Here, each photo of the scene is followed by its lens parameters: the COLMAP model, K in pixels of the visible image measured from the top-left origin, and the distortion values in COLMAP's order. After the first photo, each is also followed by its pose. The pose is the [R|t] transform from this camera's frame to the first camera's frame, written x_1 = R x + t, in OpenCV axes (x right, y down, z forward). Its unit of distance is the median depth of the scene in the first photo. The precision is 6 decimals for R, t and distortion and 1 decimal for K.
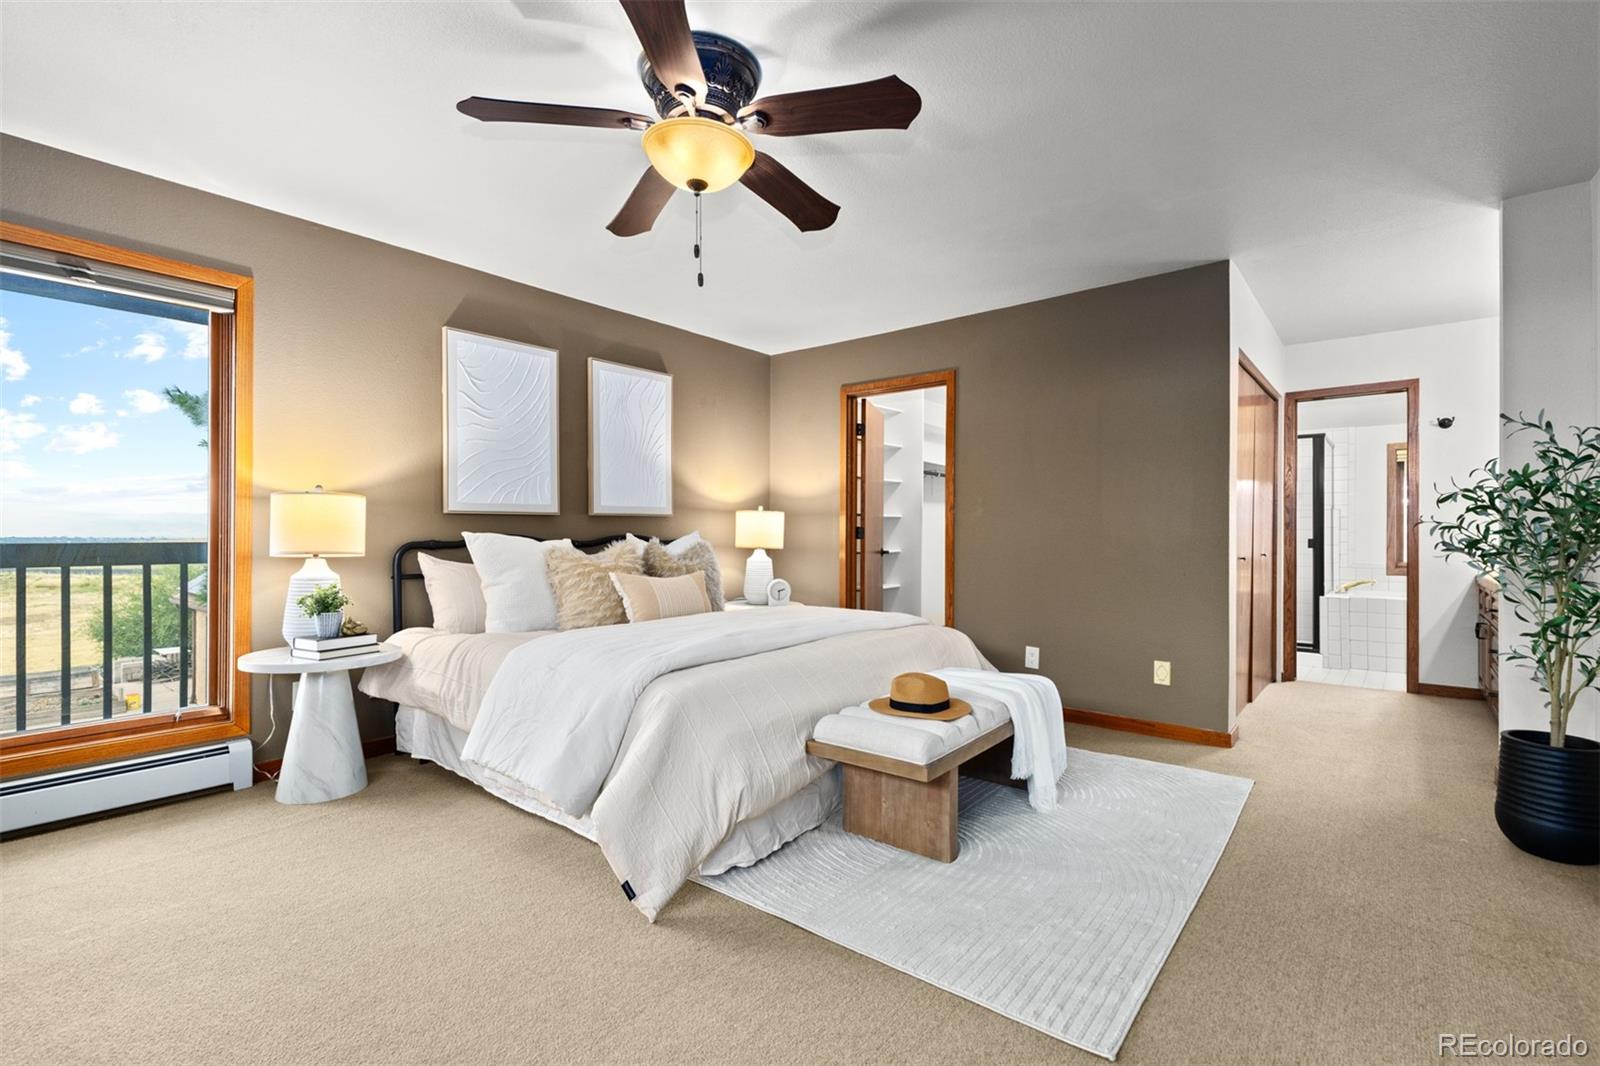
lens RADIAL K [[718.7, 0, 793.8], [0, 718.7, 527.4], [0, 0, 1]] dist [0.003147, 0.000119]
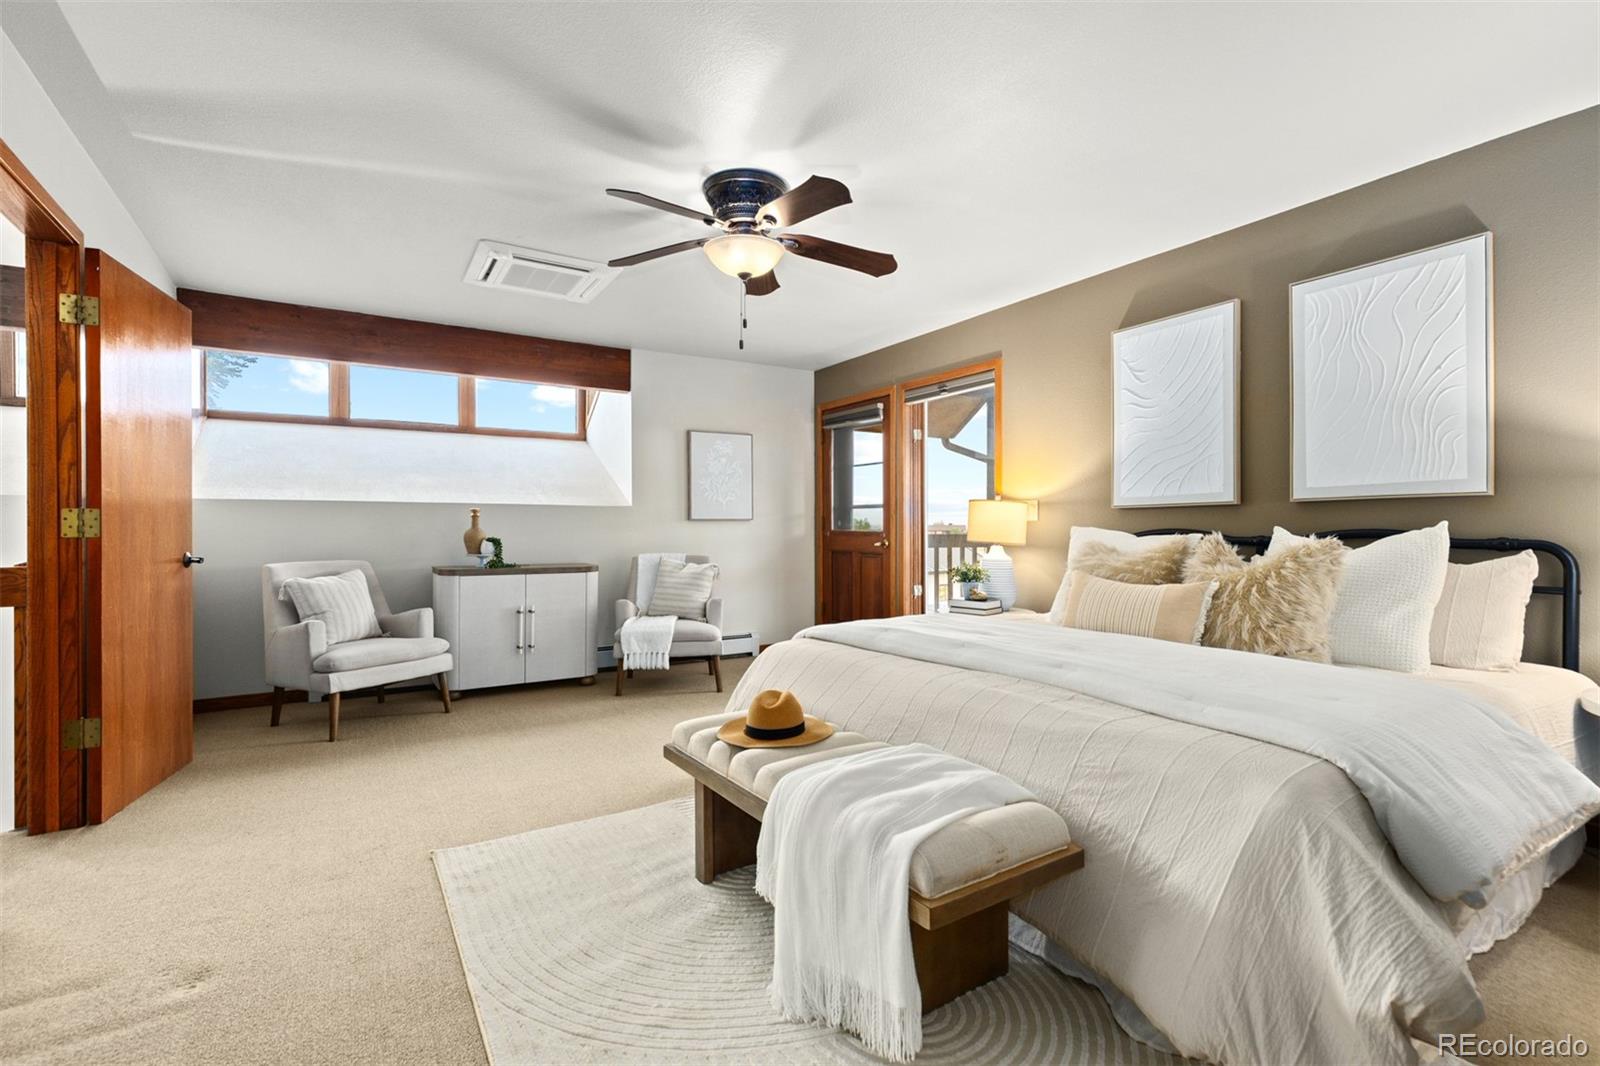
lens RADIAL K [[718.7, 0, 798.4], [0, 718.7, 532.2], [0, 0, 1]] dist [0.003147, 0.000119]
pose [[-0.305895, -0.000135, -0.952065, 1.123247], [0.000973, 0.999999, -0.000454, 0.026603], [0.952065, -0.001065, -0.305895, 1.490876]]
